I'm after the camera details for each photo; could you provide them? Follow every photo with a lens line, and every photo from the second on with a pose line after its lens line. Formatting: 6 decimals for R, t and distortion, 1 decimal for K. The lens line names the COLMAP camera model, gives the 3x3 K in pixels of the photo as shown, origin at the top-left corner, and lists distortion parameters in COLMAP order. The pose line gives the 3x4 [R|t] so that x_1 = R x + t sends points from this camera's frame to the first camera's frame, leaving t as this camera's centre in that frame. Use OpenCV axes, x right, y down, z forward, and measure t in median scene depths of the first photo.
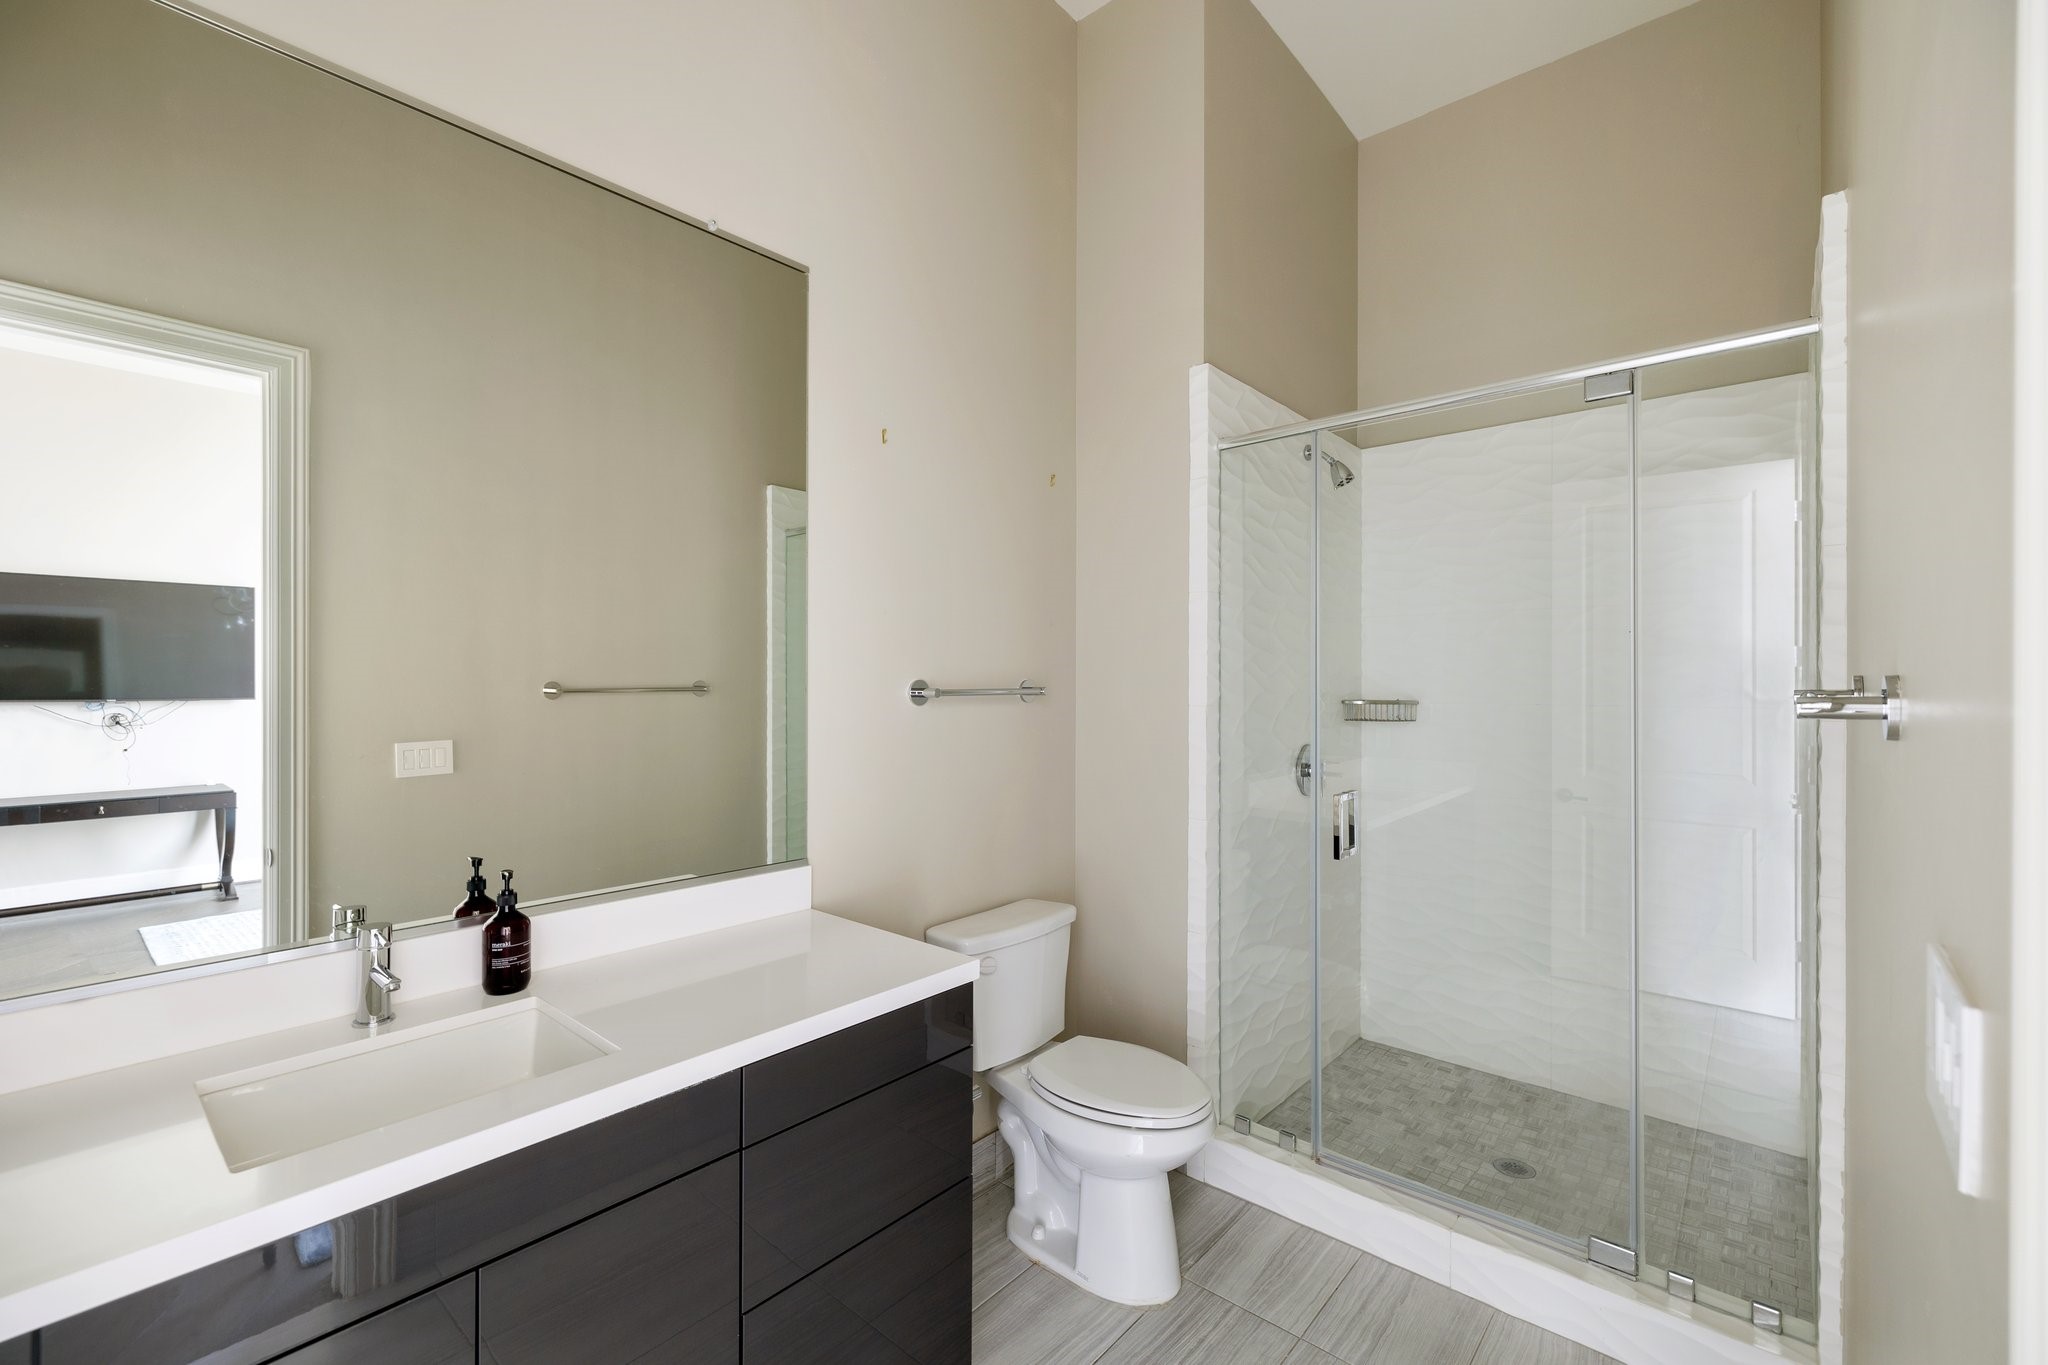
lens RADIAL K [[866.2, 0, 1019.9], [0, 866.2, 683.3], [0, 0, 1]] dist [-0.002308, 0.000045]
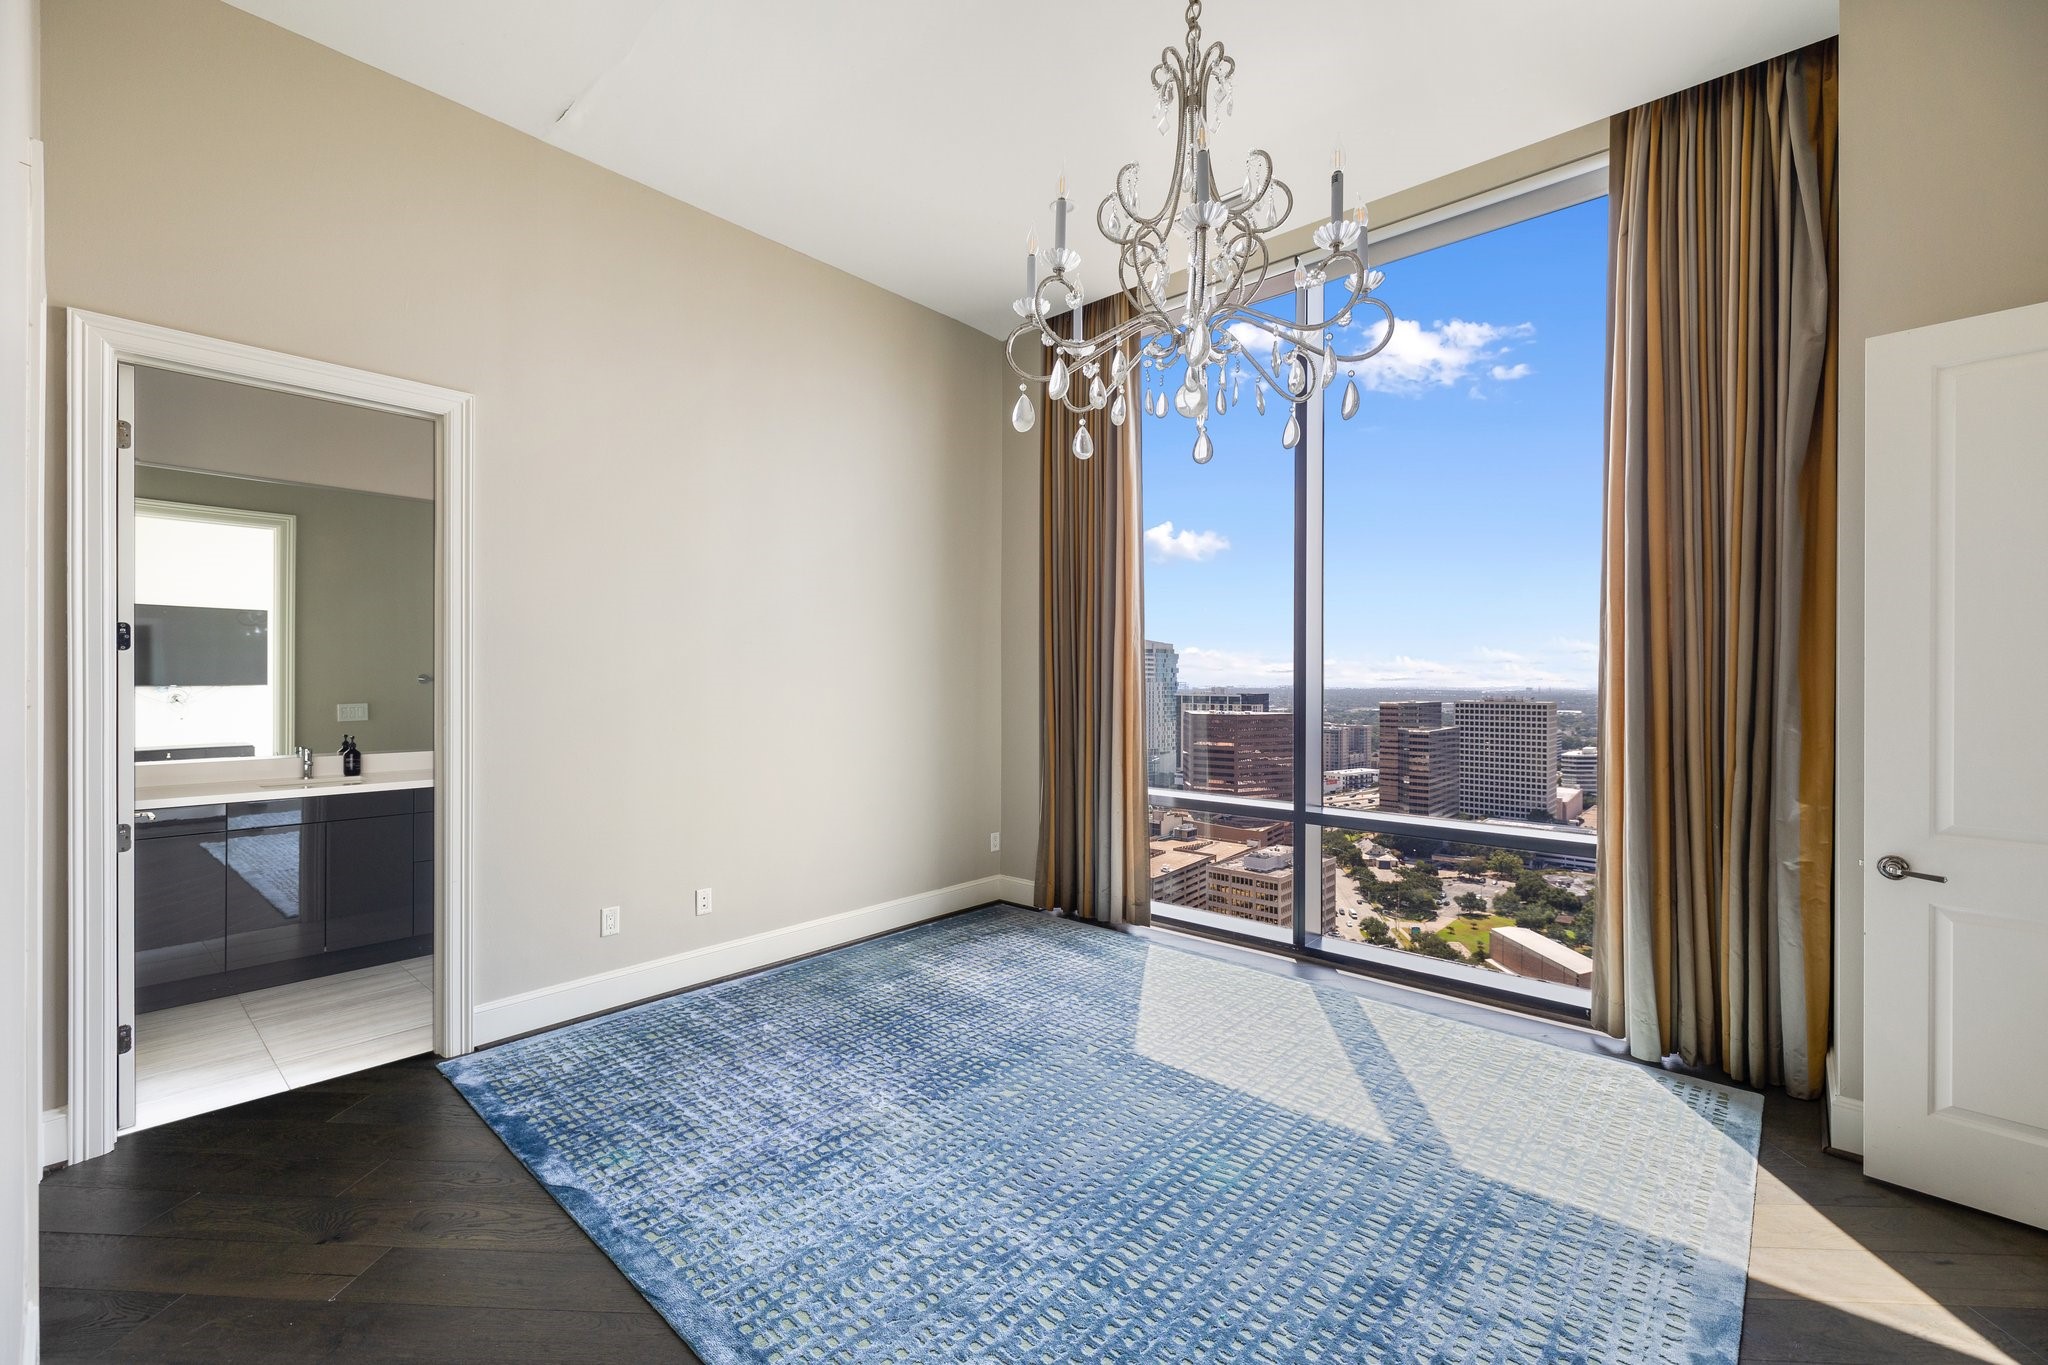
lens RADIAL K [[866.2, 0, 1034.5], [0, 866.2, 671.1], [0, 0, 1]] dist [-0.002308, 0.000045]
pose [[0.999992, 0.001596, 0.003784, 2.636285], [-0.001596, 0.999999, 0.000029, -0.035385], [-0.003784, -0.000035, 0.999993, -3.024582]]
